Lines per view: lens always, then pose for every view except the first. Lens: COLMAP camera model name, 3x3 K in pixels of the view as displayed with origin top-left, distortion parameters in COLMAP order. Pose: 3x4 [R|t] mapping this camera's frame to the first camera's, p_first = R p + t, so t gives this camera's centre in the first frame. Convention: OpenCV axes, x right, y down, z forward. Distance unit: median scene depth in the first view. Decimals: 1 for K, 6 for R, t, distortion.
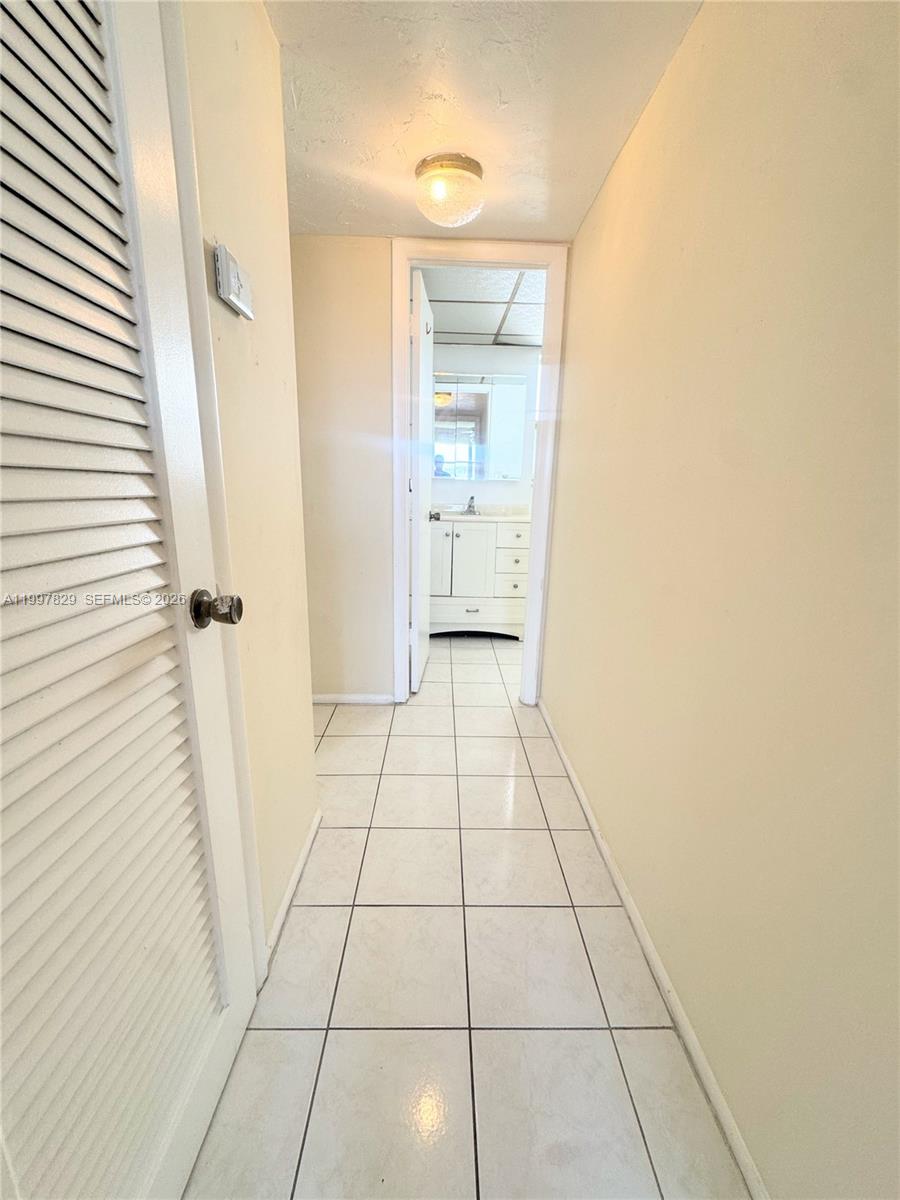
lens RADIAL K [[478.7, 0, 450.9], [0, 478.7, 598.9], [0, 0, 1]] dist [-0.003493, 0.000461]
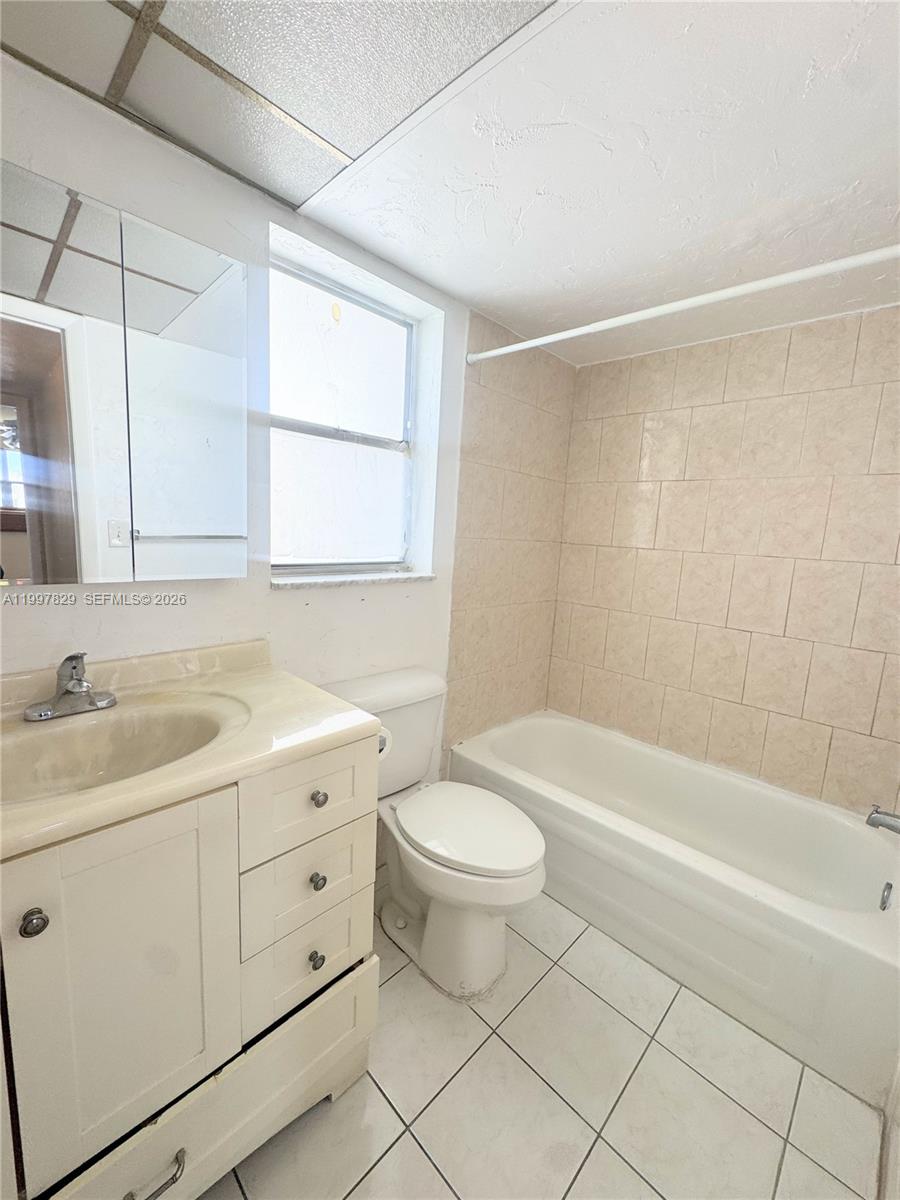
lens RADIAL K [[478.7, 0, 450.9], [0, 478.7, 598.9], [0, 0, 1]] dist [-0.003493, 0.000461]
pose [[0.711147, -0.085719, 0.697798, 0.010418], [0.122127, 0.992511, -0.002541, -0.219360], [-0.692354, 0.087027, 0.716290, 0.676662]]
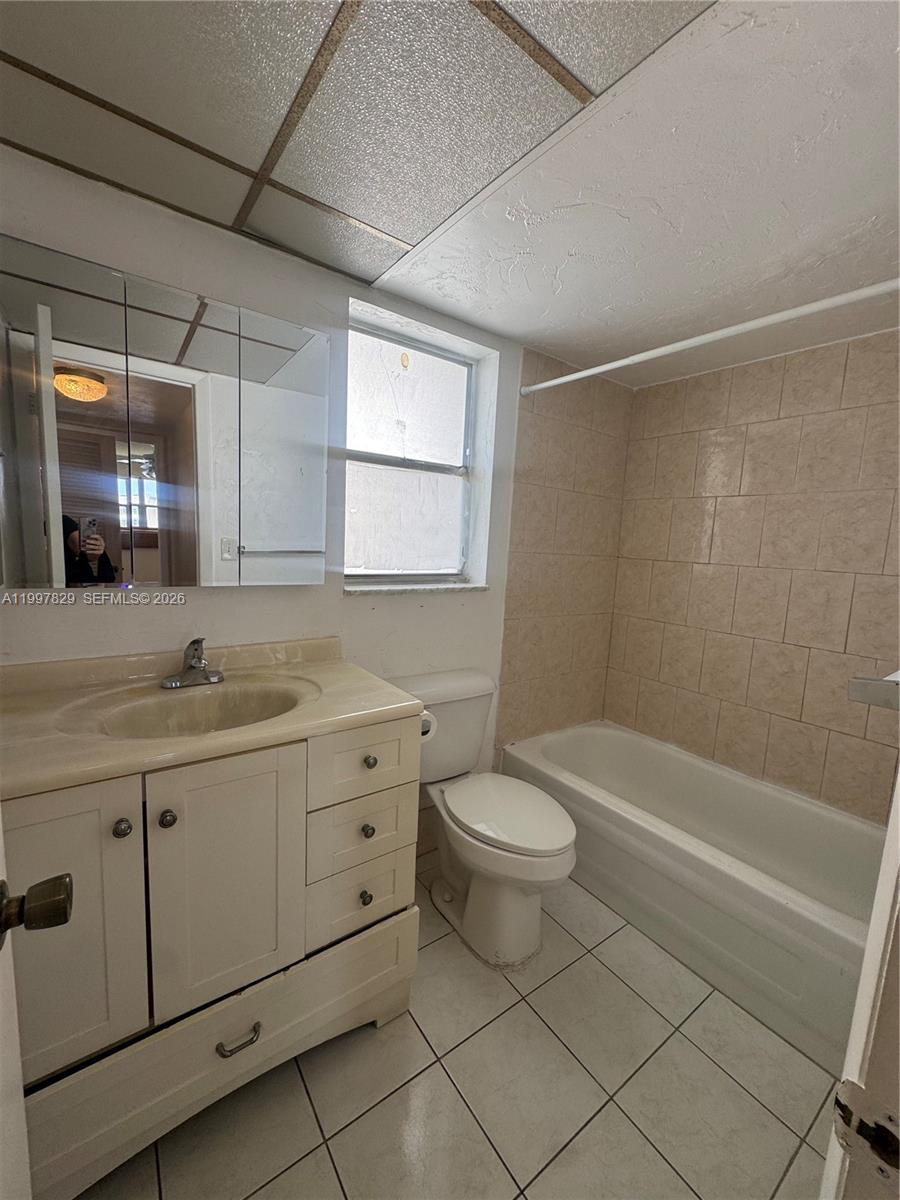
lens RADIAL K [[478.7, 0, 450.9], [0, 478.7, 598.9], [0, 0, 1]] dist [-0.003493, 0.000461]
pose [[0.818882, -0.051285, 0.571666, -0.002099], [0.098759, 0.993735, -0.052318, -0.207910], [-0.565402, 0.099299, 0.818816, 0.617657]]
